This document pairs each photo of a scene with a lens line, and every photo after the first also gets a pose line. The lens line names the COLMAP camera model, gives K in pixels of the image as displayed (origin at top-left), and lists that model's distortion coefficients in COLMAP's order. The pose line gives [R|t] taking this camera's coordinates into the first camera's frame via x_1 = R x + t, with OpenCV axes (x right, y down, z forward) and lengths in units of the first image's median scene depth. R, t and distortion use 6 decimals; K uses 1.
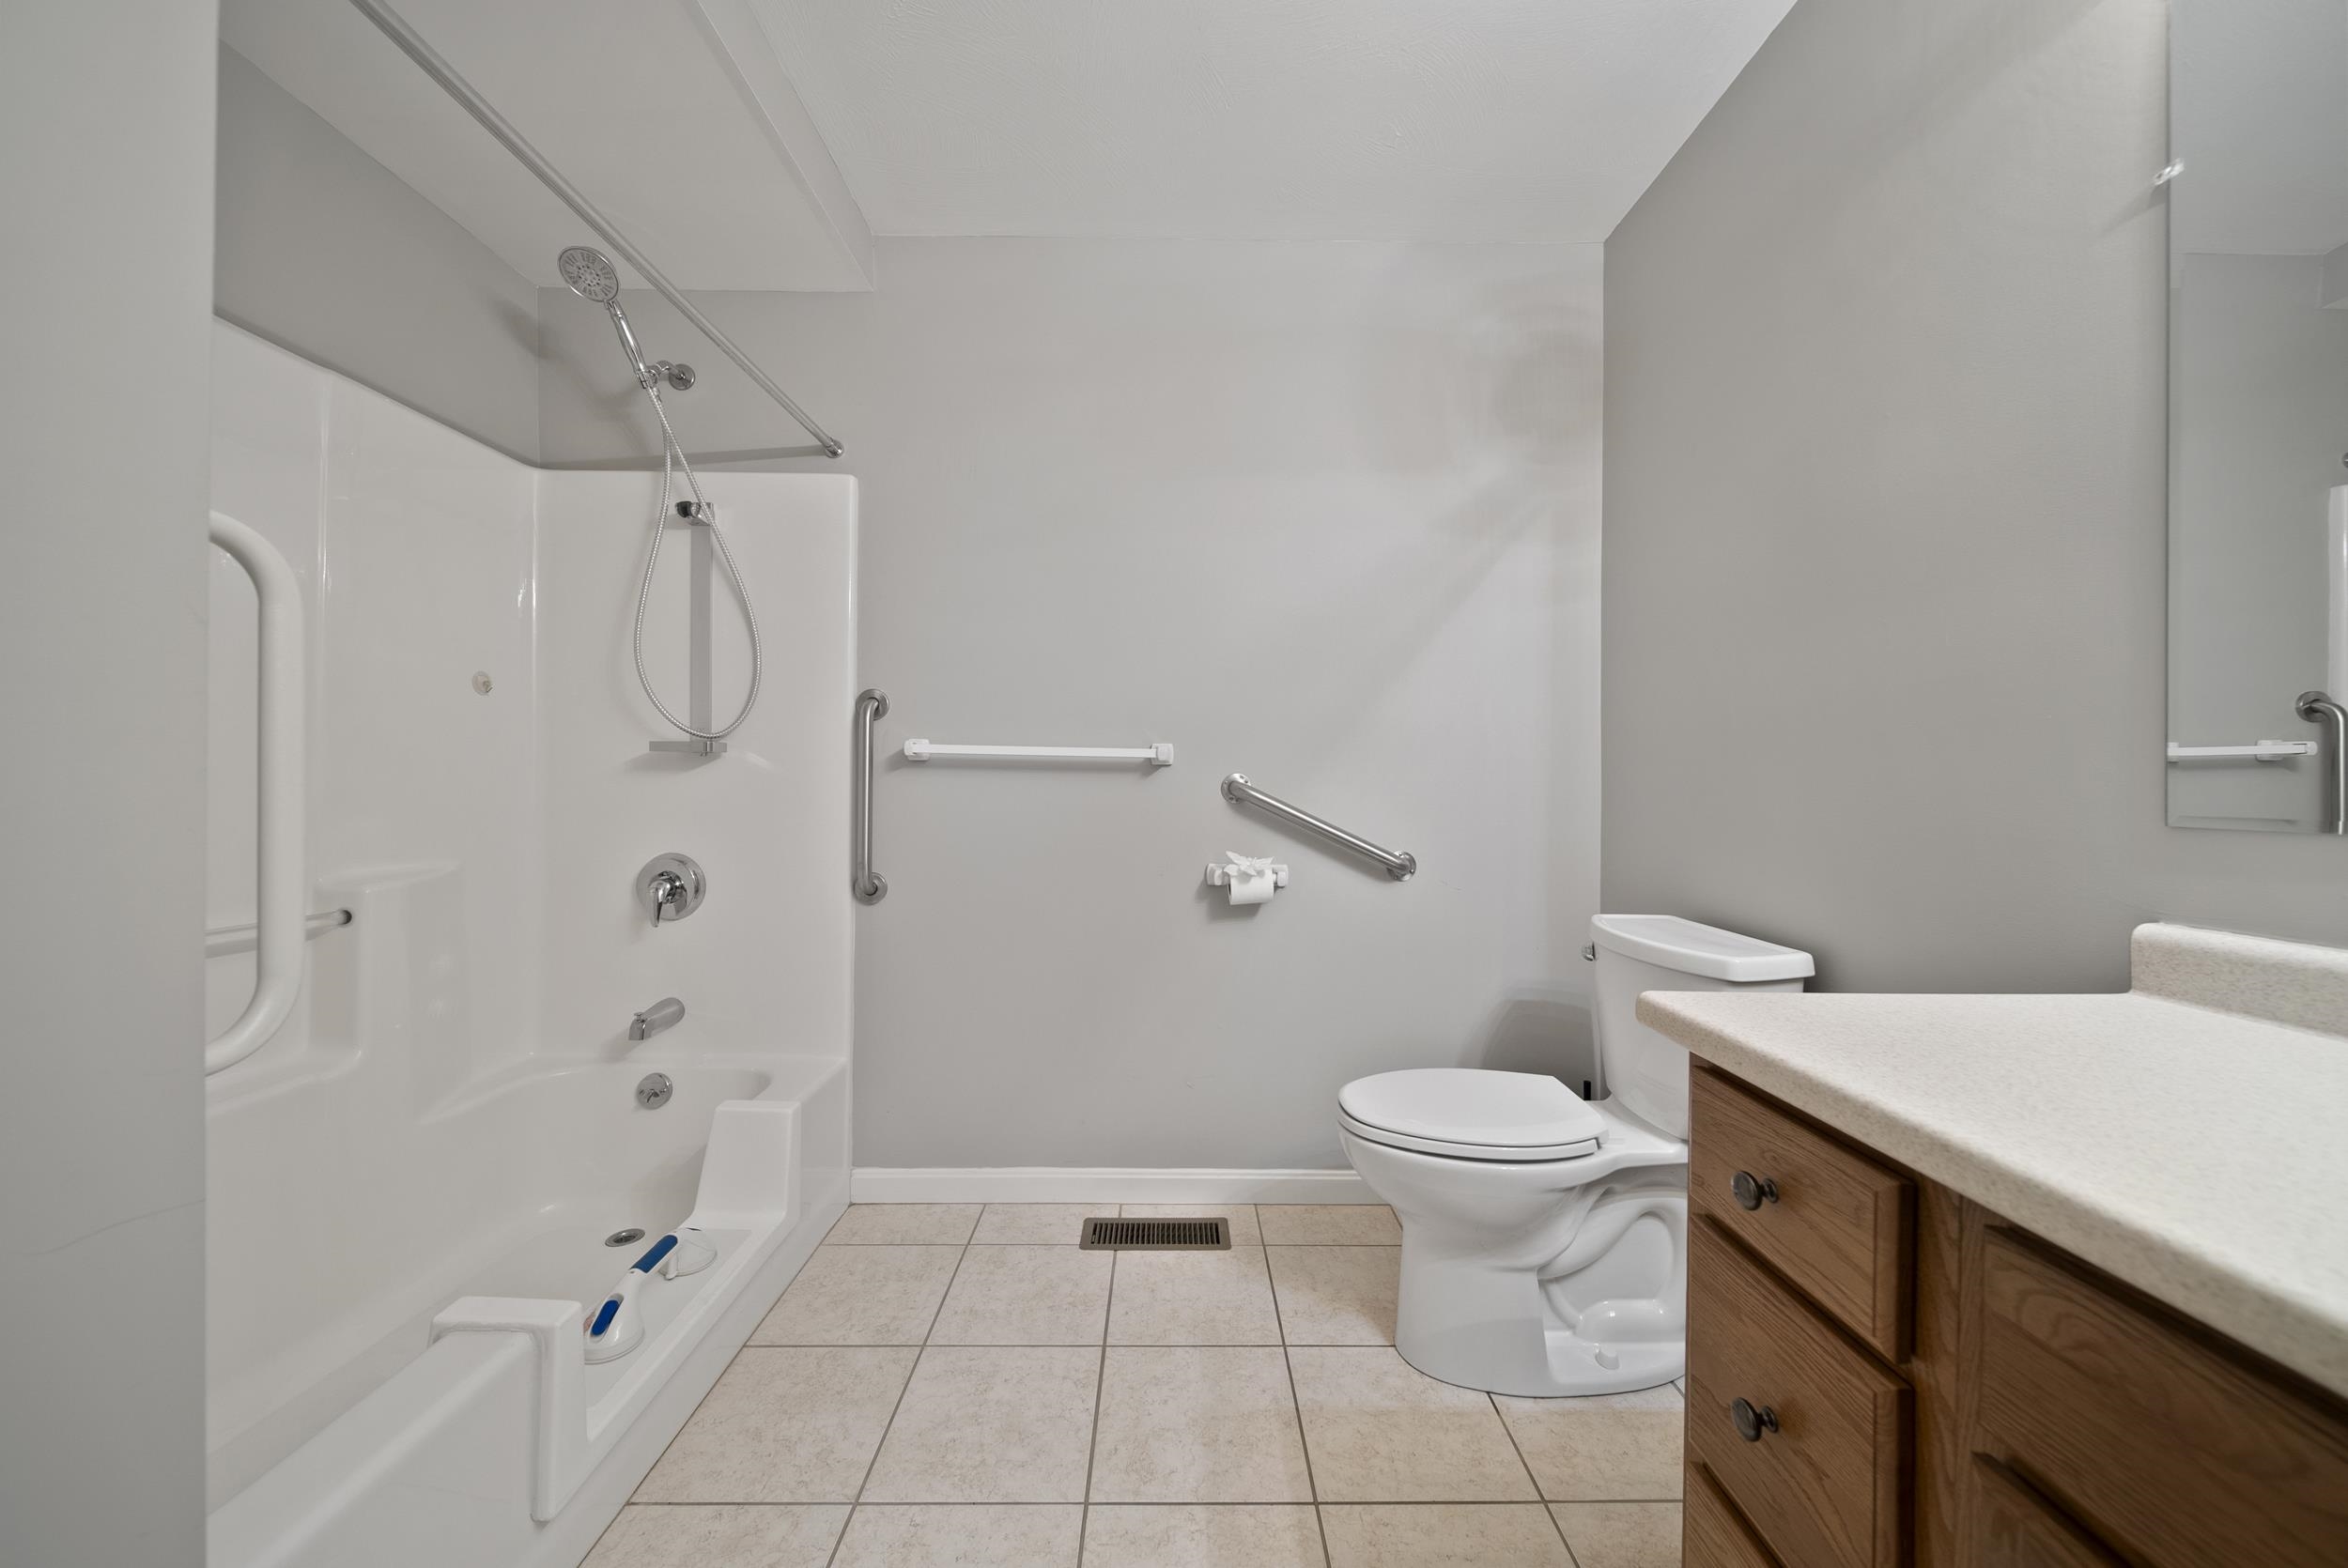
lens RADIAL K [[817.0, 0, 1179.9], [0, 817.0, 785.8], [0, 0, 1]] dist [-0.000276, -0.002189]
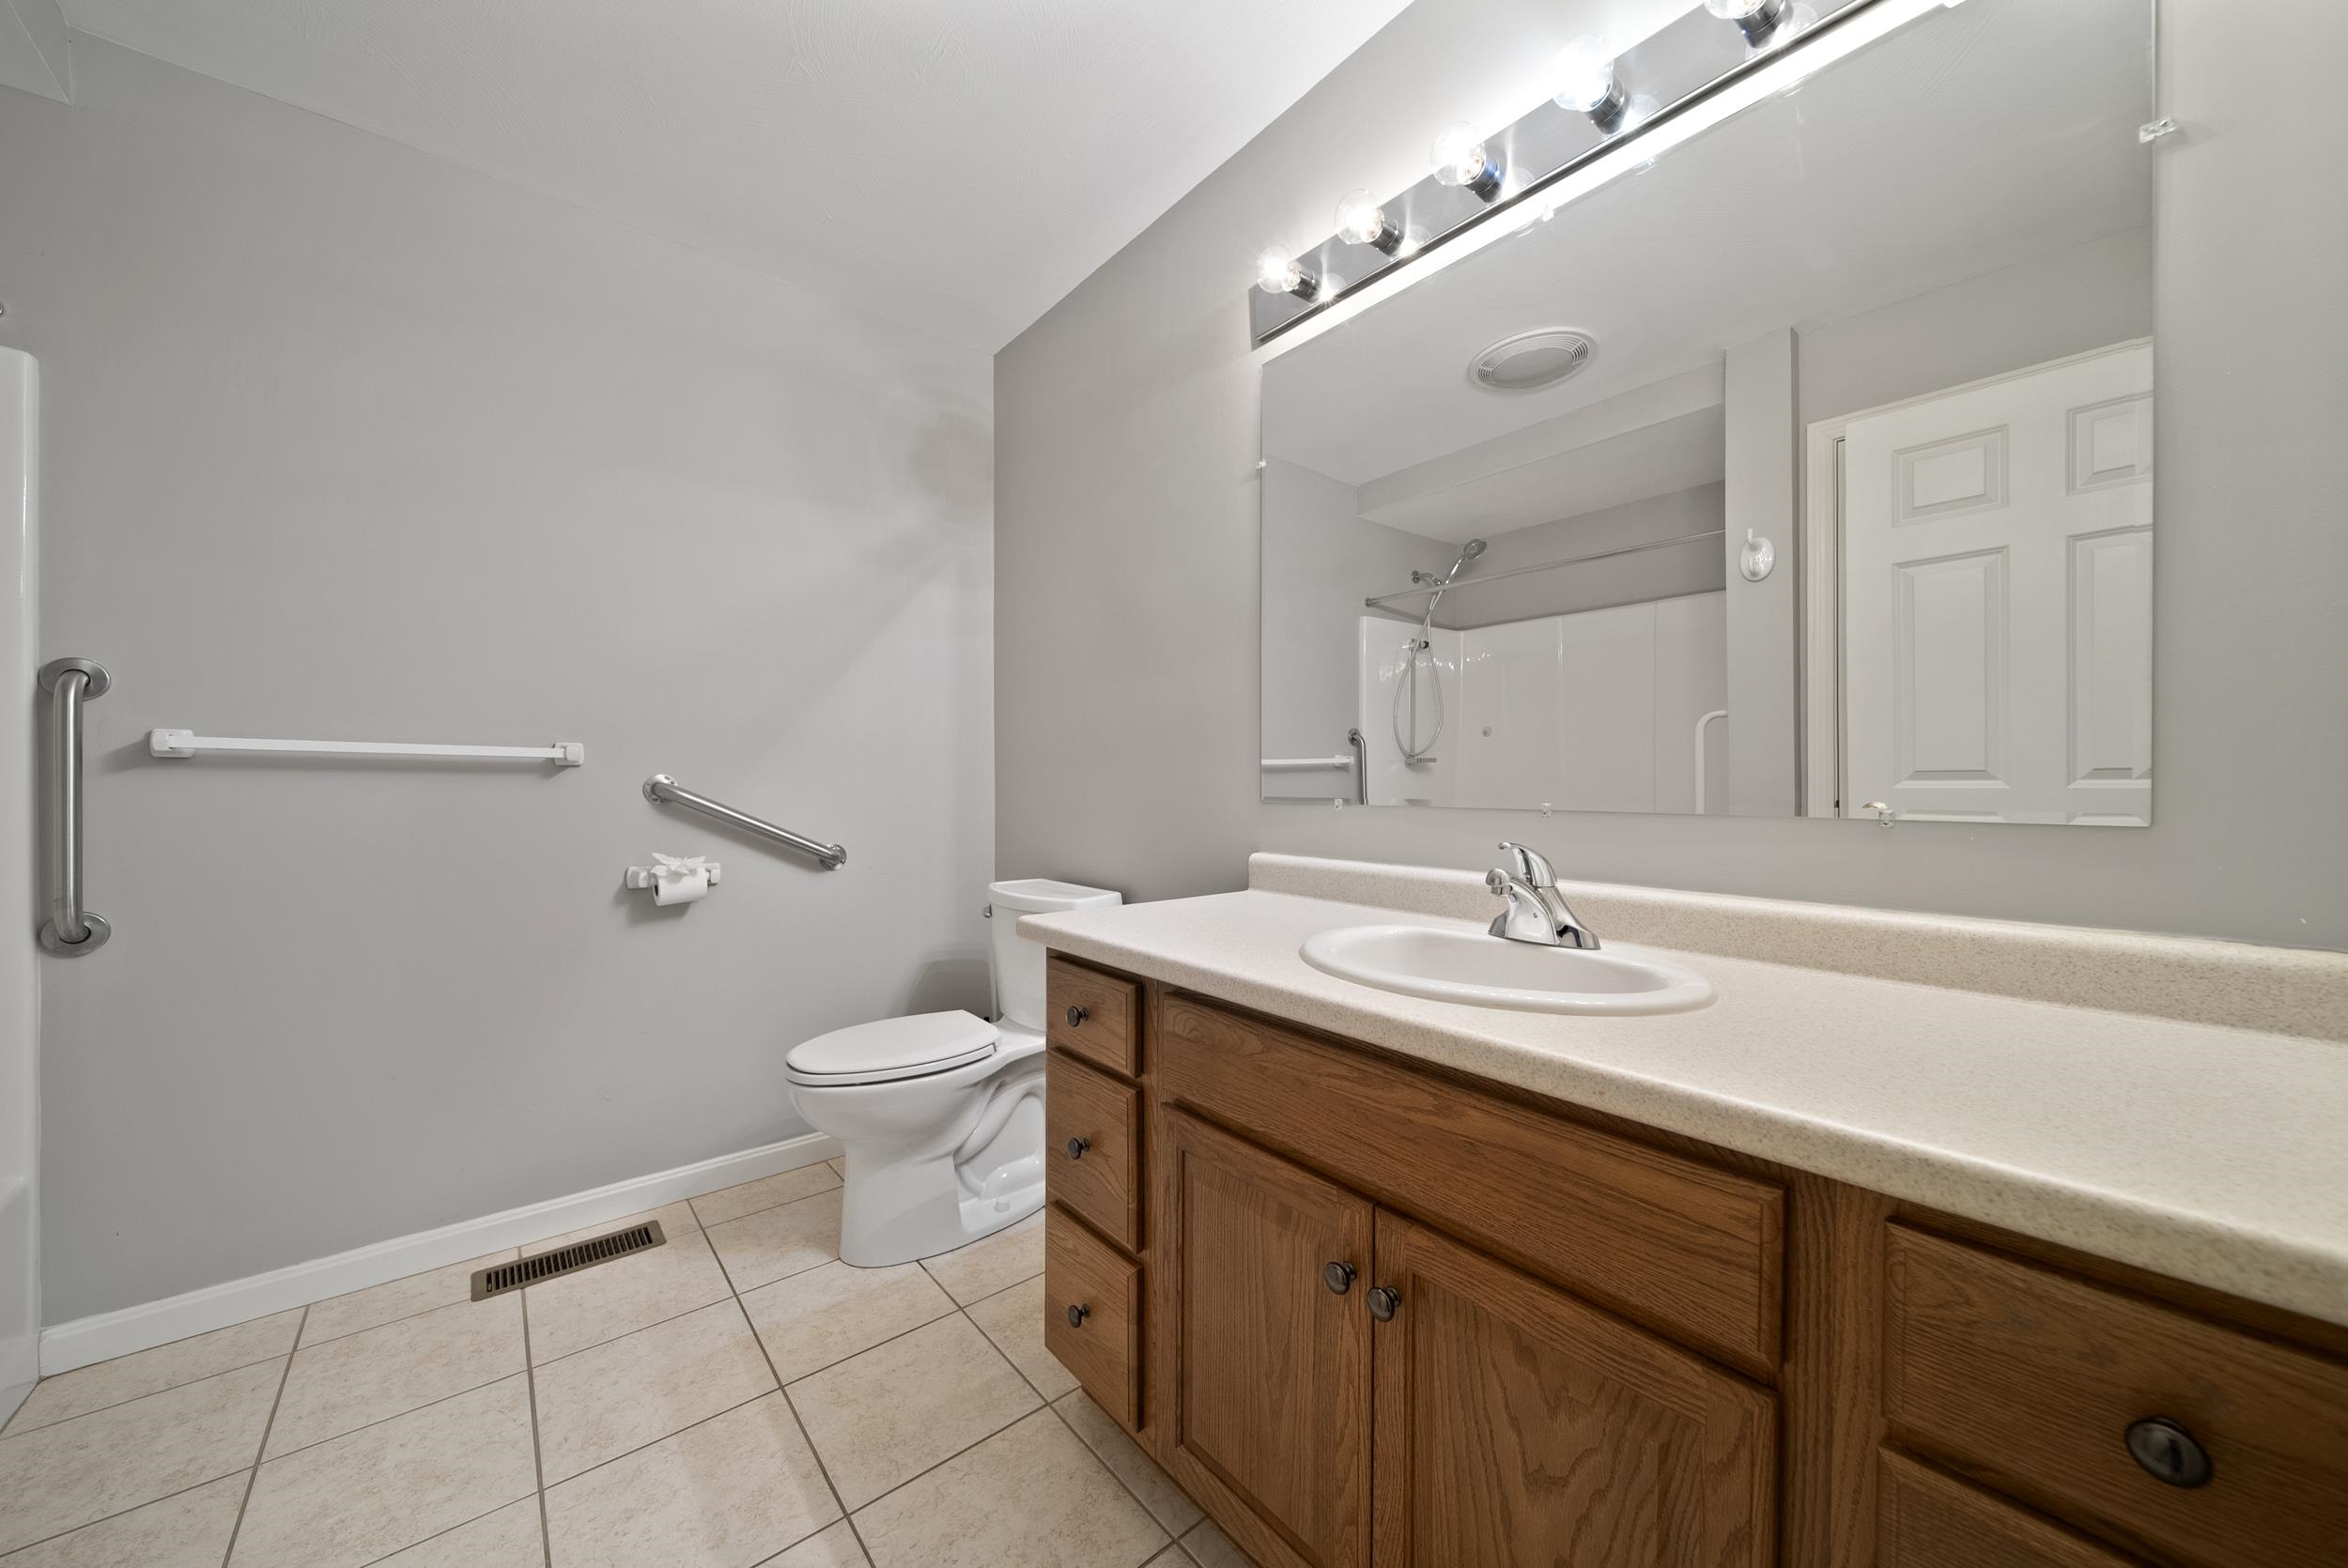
lens RADIAL K [[836.9, 0, 1178.7], [0, 836.9, 776.1], [0, 0, 1]] dist [0.000020, -0.000164]
pose [[0.769923, -0.001893, 0.638135, -0.132712], [0.009150, 0.999926, -0.008073, 0.001365], [-0.638072, 0.012055, 0.769883, -0.258978]]
